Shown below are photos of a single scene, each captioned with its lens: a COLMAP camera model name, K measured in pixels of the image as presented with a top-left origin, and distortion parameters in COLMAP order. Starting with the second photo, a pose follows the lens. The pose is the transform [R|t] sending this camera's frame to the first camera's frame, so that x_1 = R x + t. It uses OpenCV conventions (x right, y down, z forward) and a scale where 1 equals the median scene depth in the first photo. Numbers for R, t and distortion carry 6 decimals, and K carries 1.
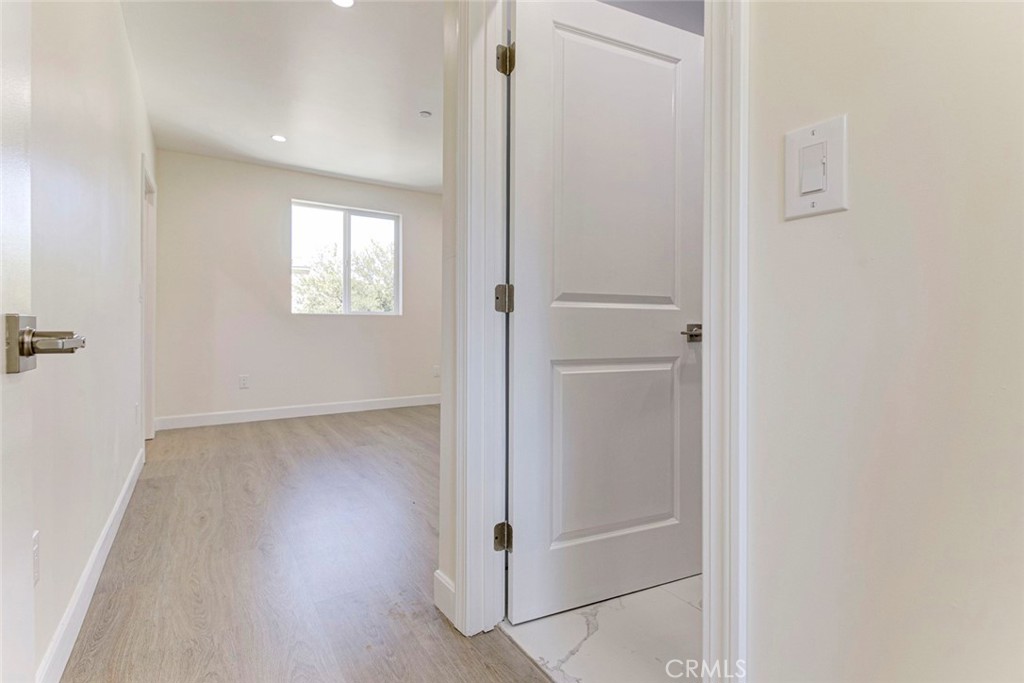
lens RADIAL K [[481.0, 0, 507.5], [0, 481.0, 329.9], [0, 0, 1]] dist [0.003589, 0.000050]
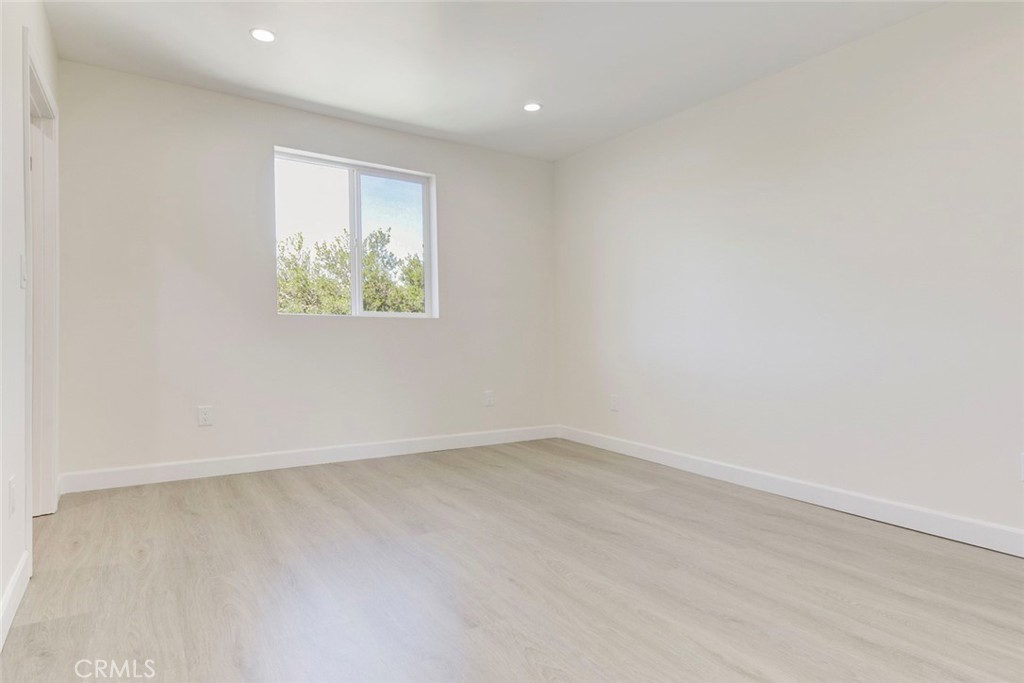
lens RADIAL K [[478.5, 0, 516.7], [0, 478.5, 353.6], [0, 0, 1]] dist [-0.021489, 0.001551]
pose [[0.993541, 0.007052, 0.113259, -0.201708], [-0.010928, 0.999374, 0.033639, -0.003771], [-0.112950, -0.034659, 0.992996, 0.319100]]
